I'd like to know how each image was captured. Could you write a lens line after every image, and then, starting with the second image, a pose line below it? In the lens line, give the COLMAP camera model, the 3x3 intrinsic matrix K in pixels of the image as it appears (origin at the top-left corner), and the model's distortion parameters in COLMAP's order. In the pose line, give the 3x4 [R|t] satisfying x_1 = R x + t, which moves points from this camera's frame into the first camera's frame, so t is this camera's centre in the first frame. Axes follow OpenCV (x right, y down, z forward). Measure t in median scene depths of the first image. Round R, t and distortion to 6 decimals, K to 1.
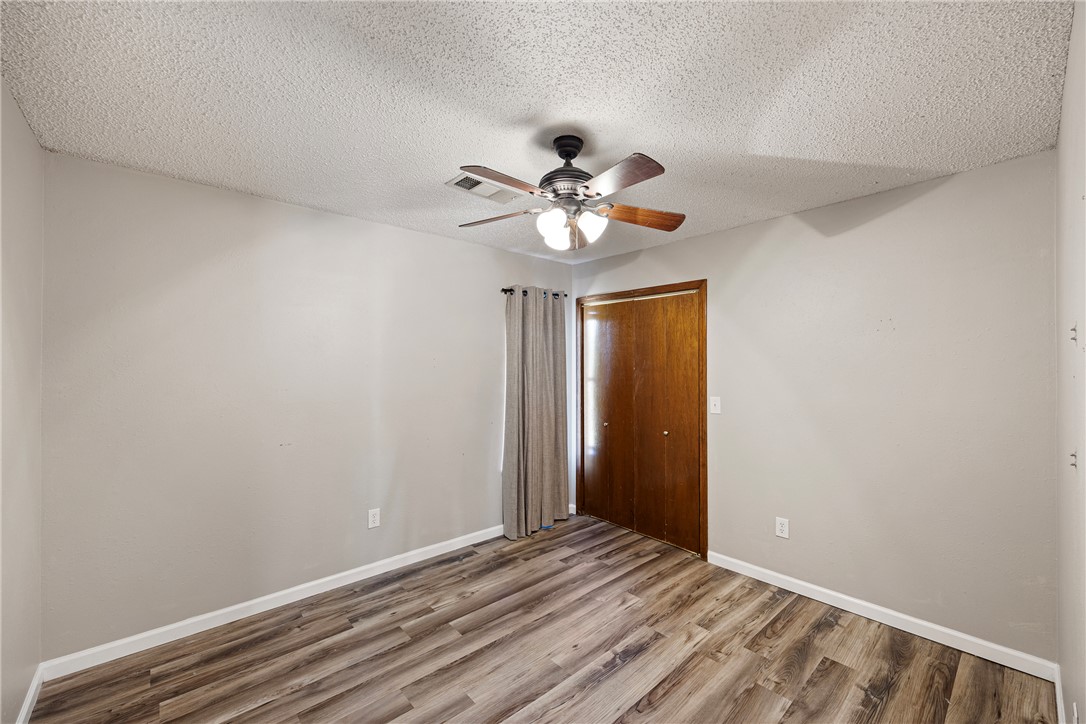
lens RADIAL K [[438.4, 0, 546.7], [0, 438.4, 365.1], [0, 0, 1]] dist [-0.004792, 0.000460]
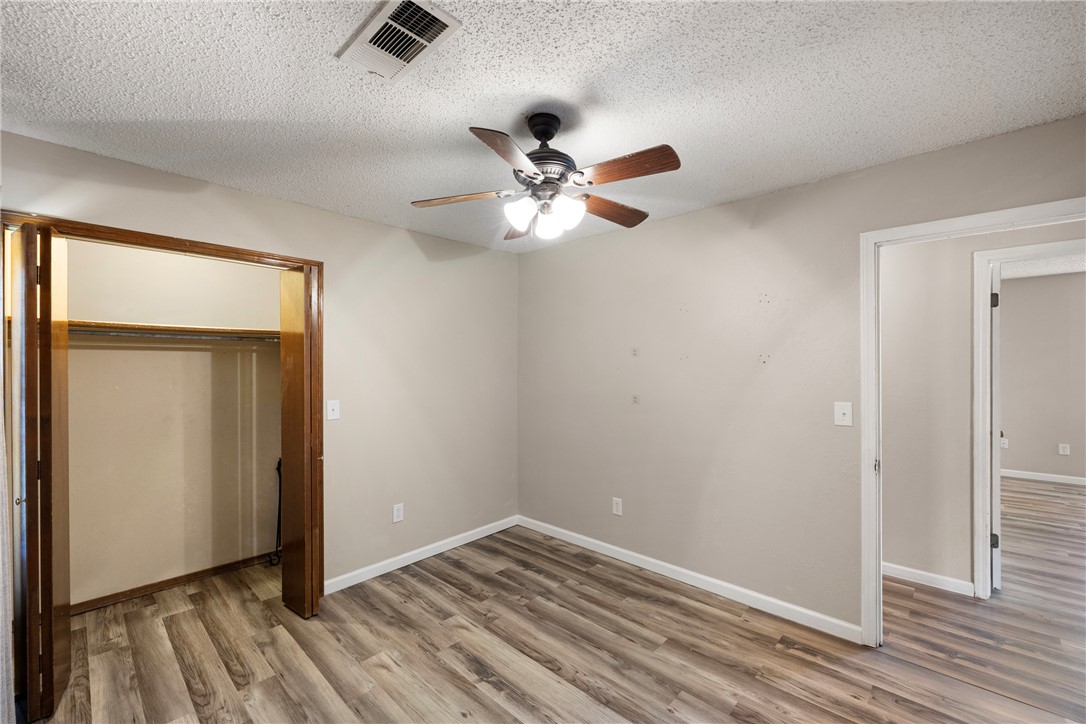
lens RADIAL K [[438.4, 0, 550.6], [0, 438.4, 365.8], [0, 0, 1]] dist [-0.004792, 0.000460]
pose [[-0.093182, -0.000931, 0.995649, -0.675531], [-0.001019, 0.999999, 0.000840, 0.002503], [-0.995649, -0.000937, -0.093183, 0.832387]]
